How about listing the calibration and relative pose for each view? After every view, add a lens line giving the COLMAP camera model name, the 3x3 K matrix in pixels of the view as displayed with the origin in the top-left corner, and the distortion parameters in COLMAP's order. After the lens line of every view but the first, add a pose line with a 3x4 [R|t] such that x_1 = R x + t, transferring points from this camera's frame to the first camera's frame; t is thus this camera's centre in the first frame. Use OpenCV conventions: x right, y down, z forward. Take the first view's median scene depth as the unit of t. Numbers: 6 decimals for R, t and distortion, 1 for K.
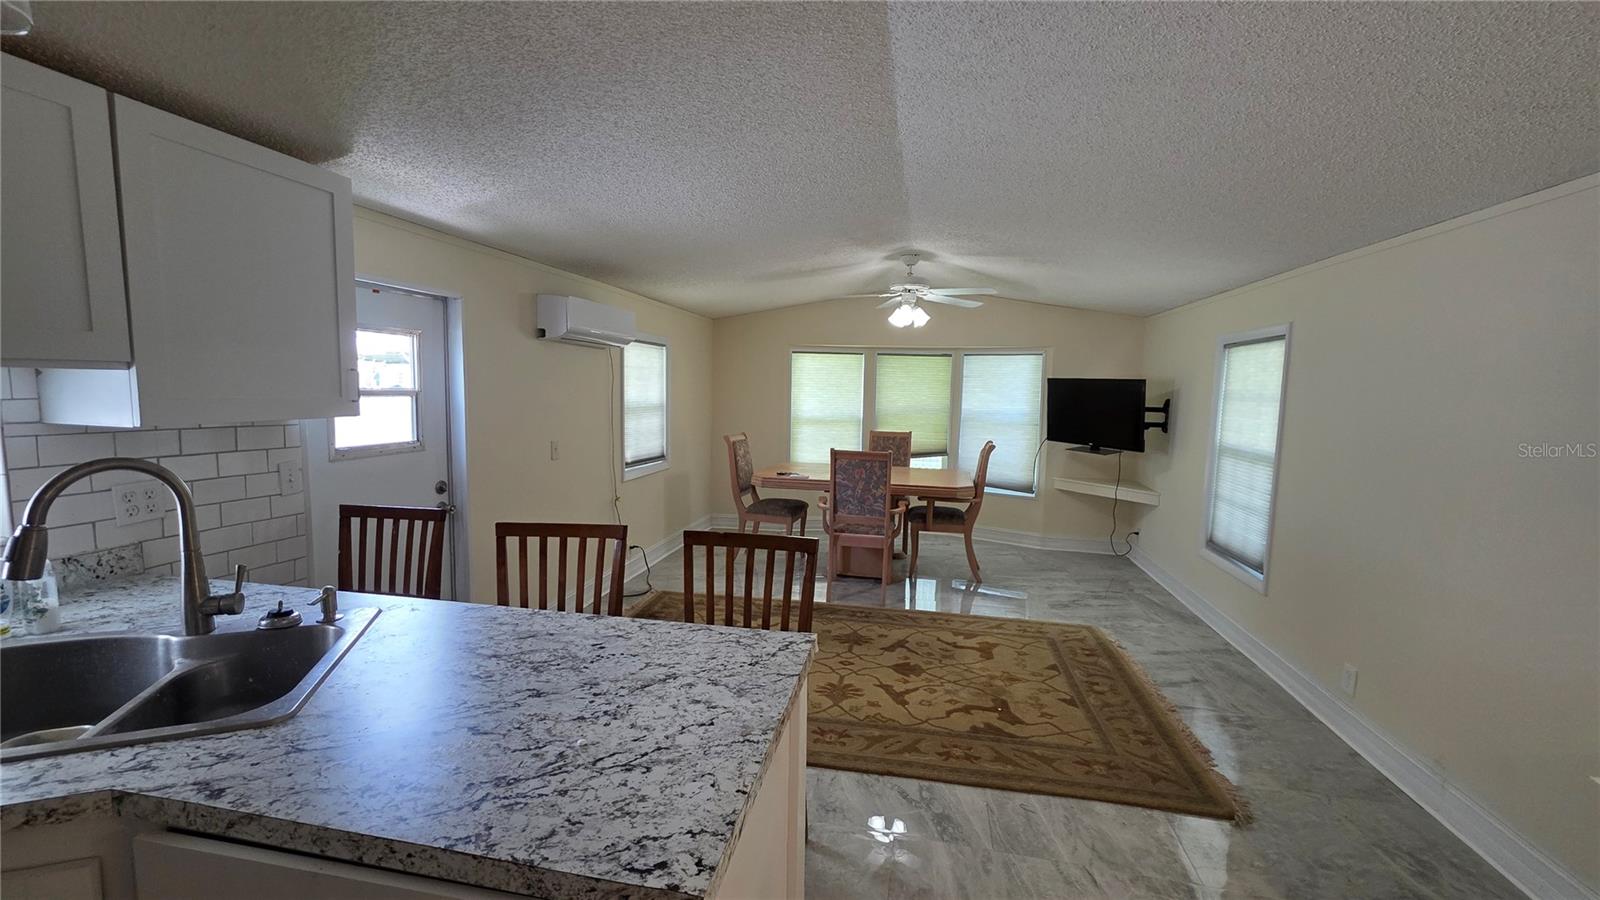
lens RADIAL K [[649.7, 0, 800.0], [0, 649.7, 450.0], [0, 0, 1]] dist [0.000354, 0.000025]
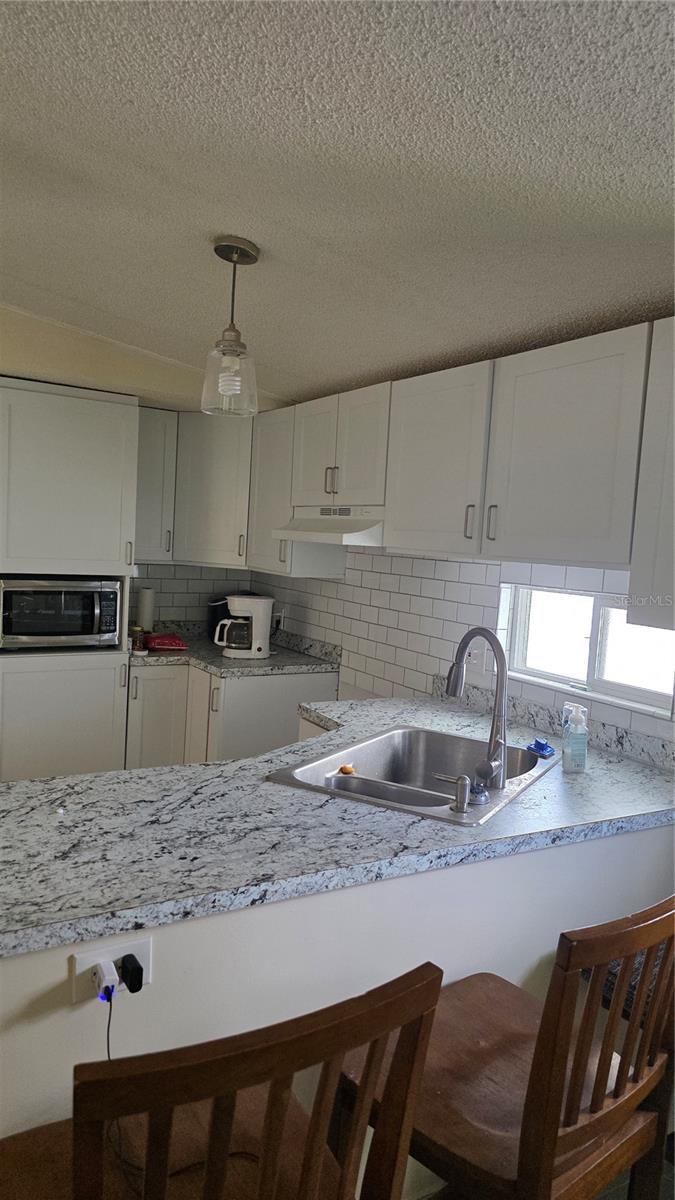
lens RADIAL K [[795.7, 0, 337.5], [0, 795.7, 600.0], [0, 0, 1]] dist [-0.033540, 0.000648]
pose [[-0.726933, -0.018181, -0.686468, 0.301442], [-0.152893, 0.978842, 0.135982, -0.225958], [0.669472, 0.203806, -0.714332, 2.036530]]
